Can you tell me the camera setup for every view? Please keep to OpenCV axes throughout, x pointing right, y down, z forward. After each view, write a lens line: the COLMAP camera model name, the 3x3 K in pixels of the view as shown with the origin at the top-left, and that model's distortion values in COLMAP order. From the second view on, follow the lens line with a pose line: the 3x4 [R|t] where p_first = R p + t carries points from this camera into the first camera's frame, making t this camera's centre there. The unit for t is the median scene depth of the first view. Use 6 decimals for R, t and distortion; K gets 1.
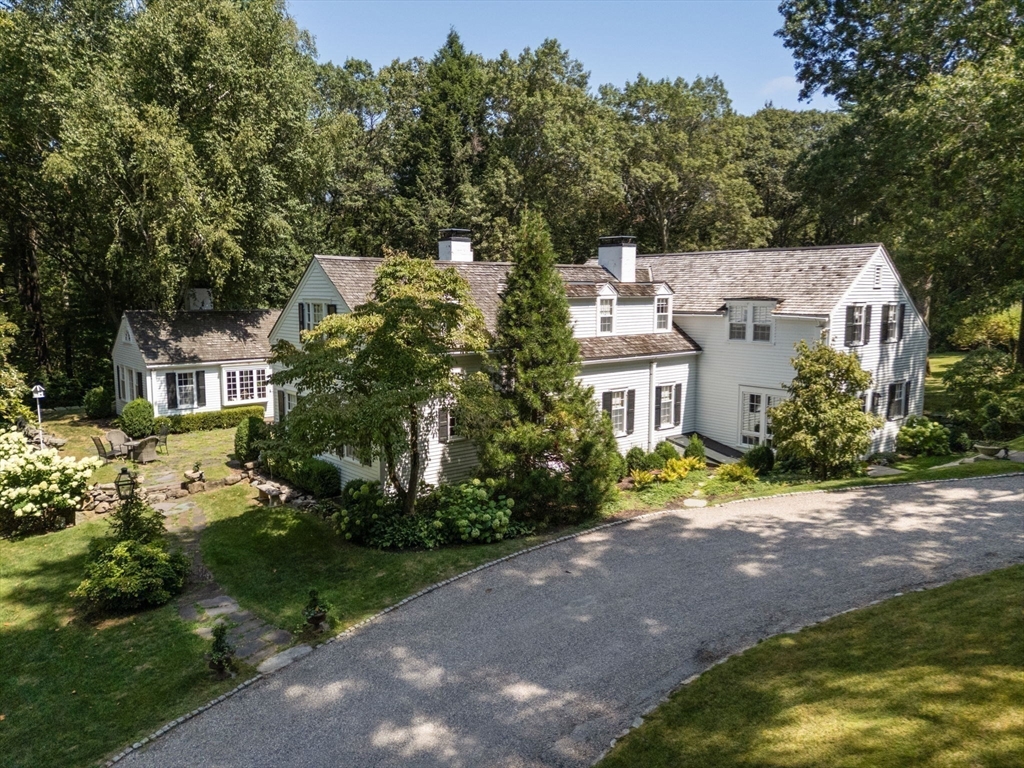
lens RADIAL K [[760.6, 0, 511.7], [0, 760.6, 381.4], [0, 0, 1]] dist [0.044414, -0.002317]
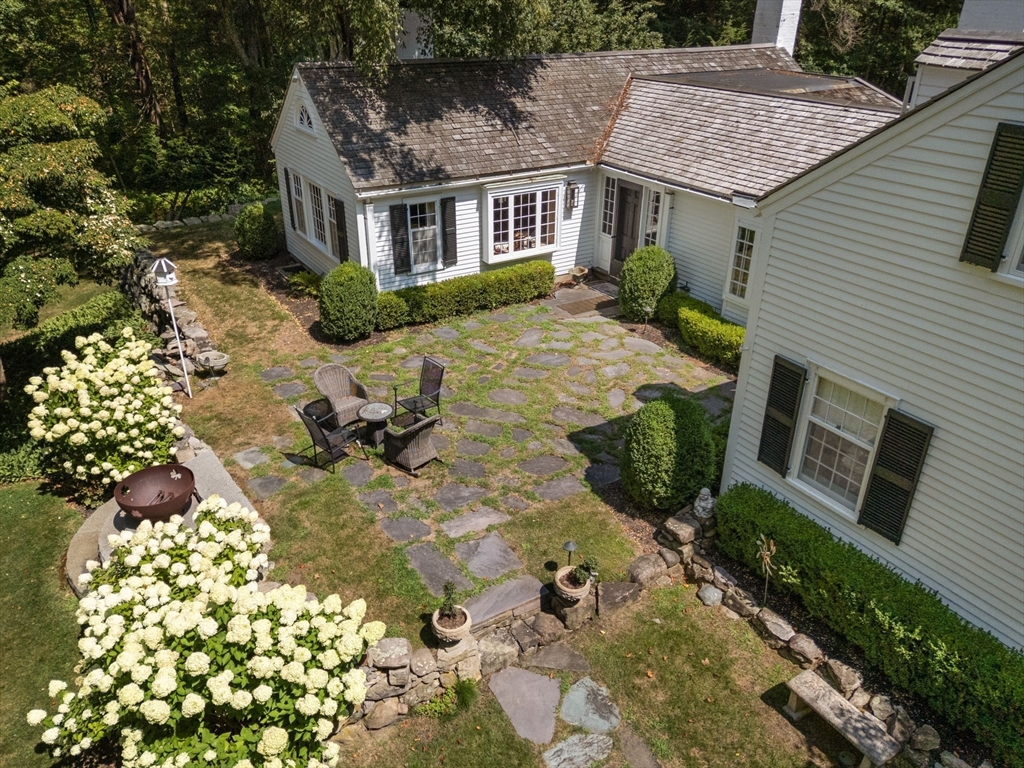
lens RADIAL K [[760.6, 0, 515.1], [0, 760.6, 385.1], [0, 0, 1]] dist [0.044414, -0.002317]
pose [[0.991591, 0.067779, -0.110241, -0.298562], [-0.025243, 0.936813, 0.348919, -0.075452], [0.126924, -0.343202, 0.930646, 0.492173]]
